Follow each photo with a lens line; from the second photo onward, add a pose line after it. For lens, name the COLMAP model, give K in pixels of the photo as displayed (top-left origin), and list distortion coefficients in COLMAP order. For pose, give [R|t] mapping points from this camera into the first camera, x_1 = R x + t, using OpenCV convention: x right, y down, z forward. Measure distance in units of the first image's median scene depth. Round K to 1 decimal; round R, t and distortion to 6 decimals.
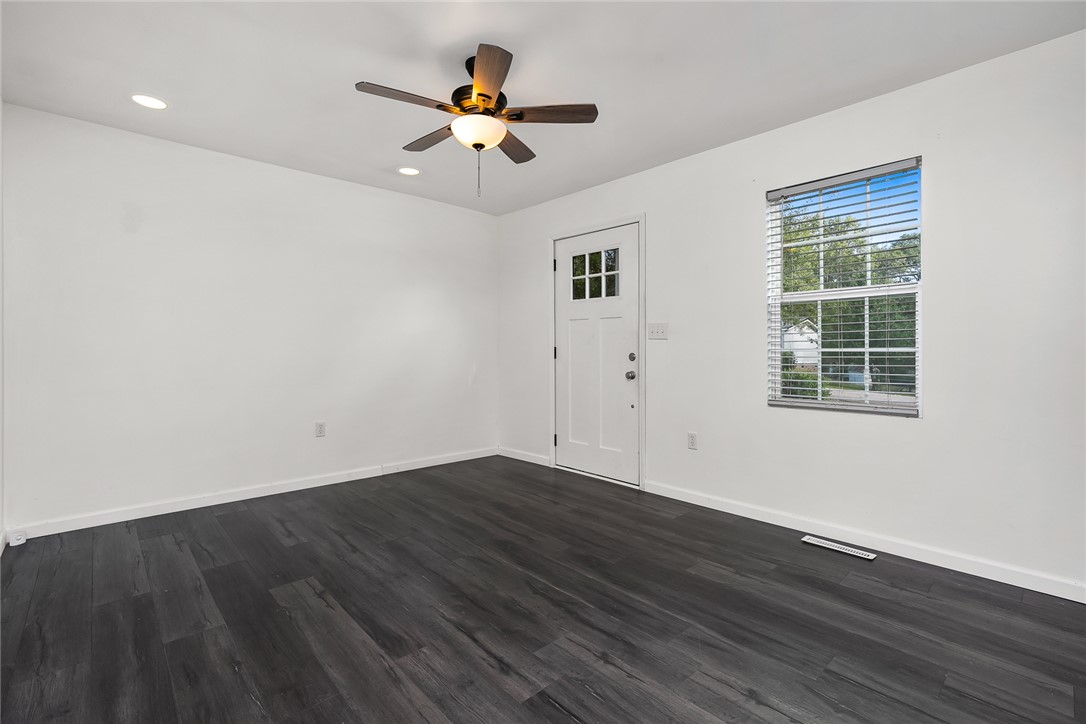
lens RADIAL K [[484.3, 0, 544.5], [0, 484.3, 344.8], [0, 0, 1]] dist [-0.015278, 0.000060]
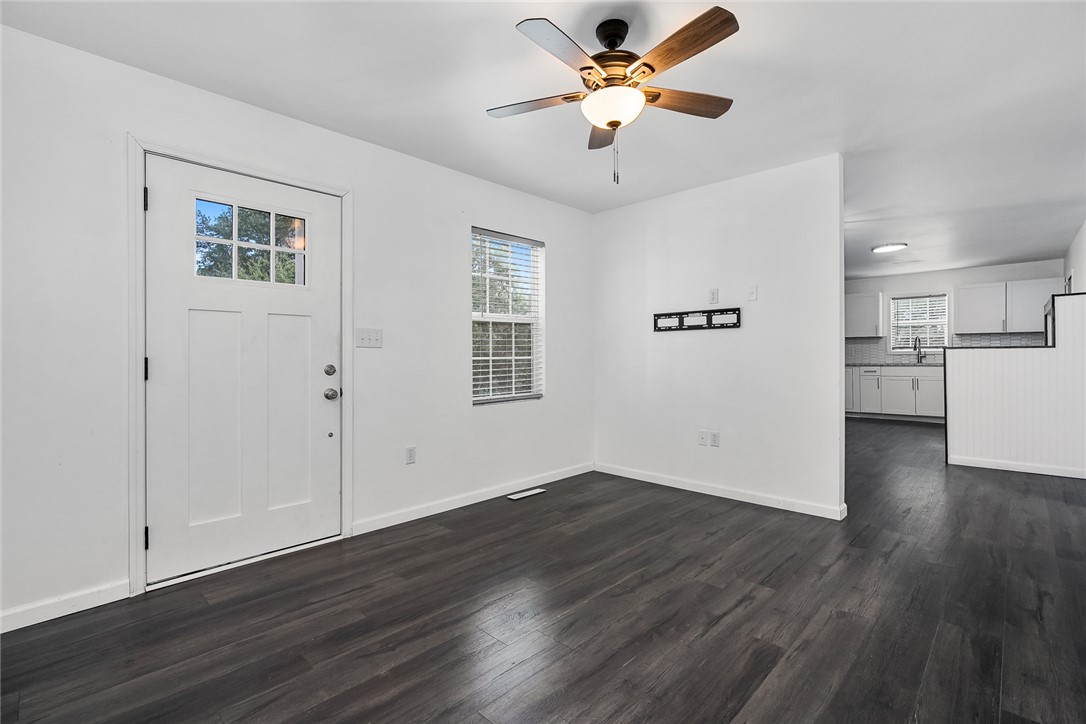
lens RADIAL K [[492.1, 0, 543.6], [0, 492.1, 350.6], [0, 0, 1]] dist [-0.012280, 0.000694]
pose [[-0.048609, 0.010119, 0.998767, -0.997907], [-0.001394, 0.999947, -0.010199, 0.002974], [-0.998817, -0.001888, -0.048592, 1.154200]]
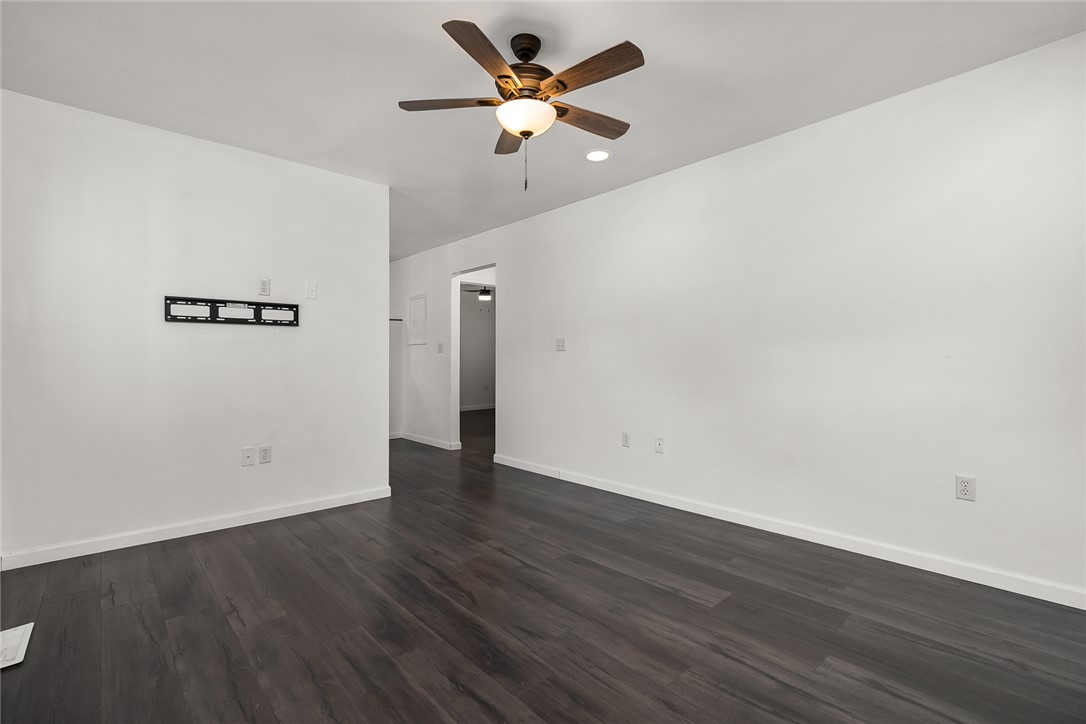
lens RADIAL K [[492.1, 0, 543.6], [0, 492.1, 350.6], [0, 0, 1]] dist [-0.012280, 0.000694]
pose [[-0.999945, 0.001648, 0.010334, -0.174989], [0.001381, 0.999665, -0.025829, 0.022959], [-0.010373, -0.025813, -0.999613, 1.910464]]
